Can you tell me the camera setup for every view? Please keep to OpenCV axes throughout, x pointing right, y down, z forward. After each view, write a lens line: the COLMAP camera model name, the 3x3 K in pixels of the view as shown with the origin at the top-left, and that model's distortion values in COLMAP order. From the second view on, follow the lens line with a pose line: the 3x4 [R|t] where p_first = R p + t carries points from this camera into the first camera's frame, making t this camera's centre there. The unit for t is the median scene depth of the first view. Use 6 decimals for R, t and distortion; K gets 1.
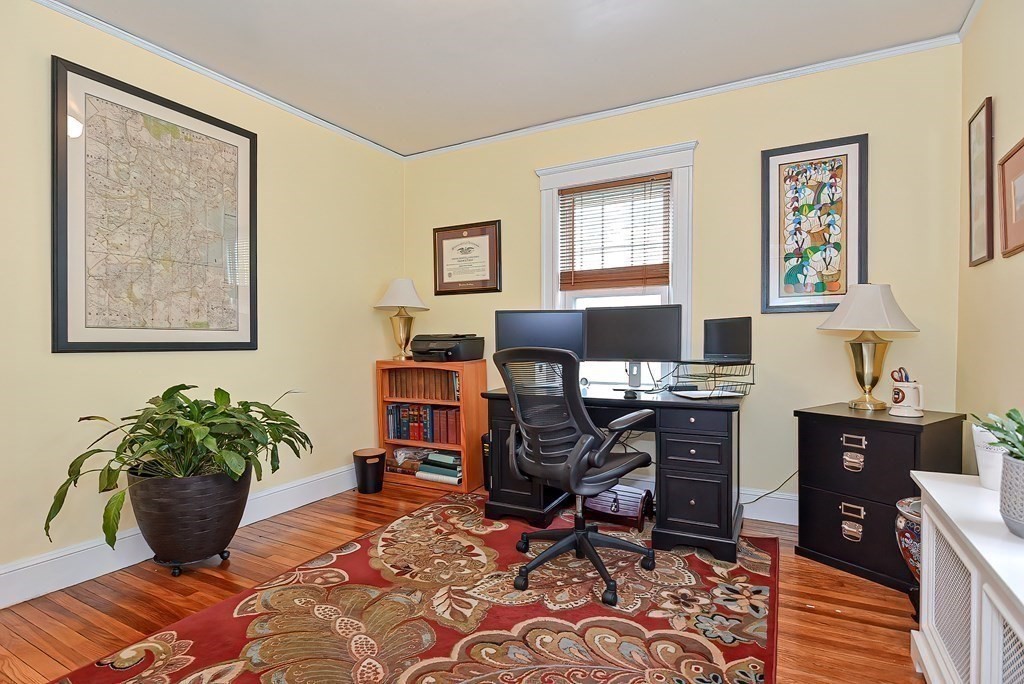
lens RADIAL K [[509.9, 0, 513.6], [0, 509.9, 335.9], [0, 0, 1]] dist [0.004564, -0.011388]
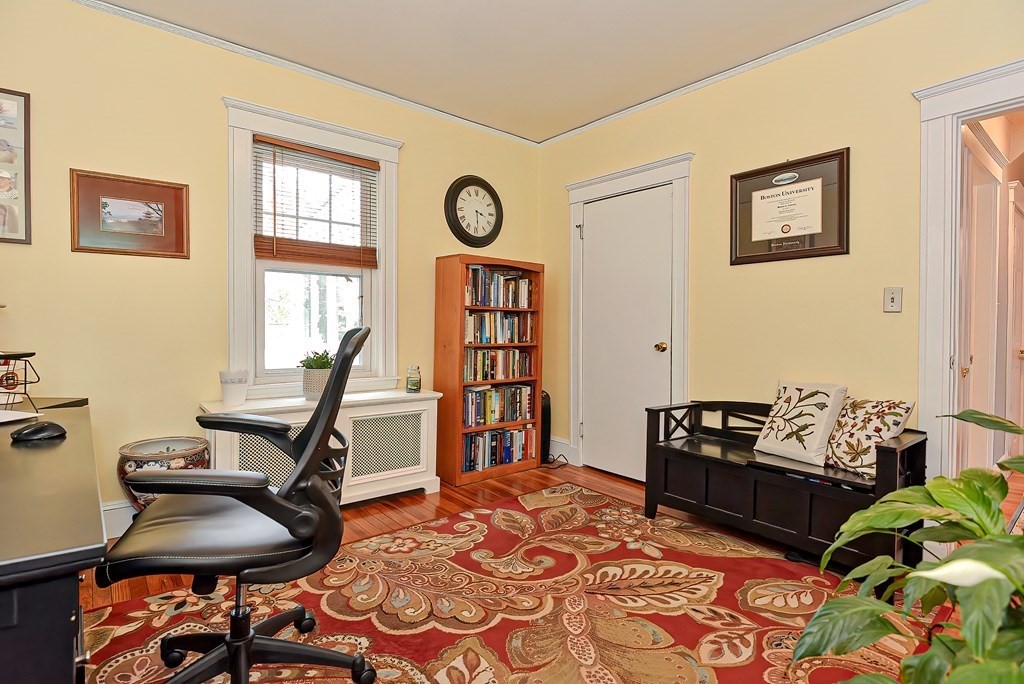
lens RADIAL K [[509.9, 0, 513.6], [0, 509.9, 335.9], [0, 0, 1]] dist [0.004564, -0.011388]
pose [[-0.928381, -0.007973, 0.371545, -0.491107], [-0.005501, 0.999955, 0.007711, 0.020964], [-0.371590, 0.005114, -0.928383, 1.802586]]
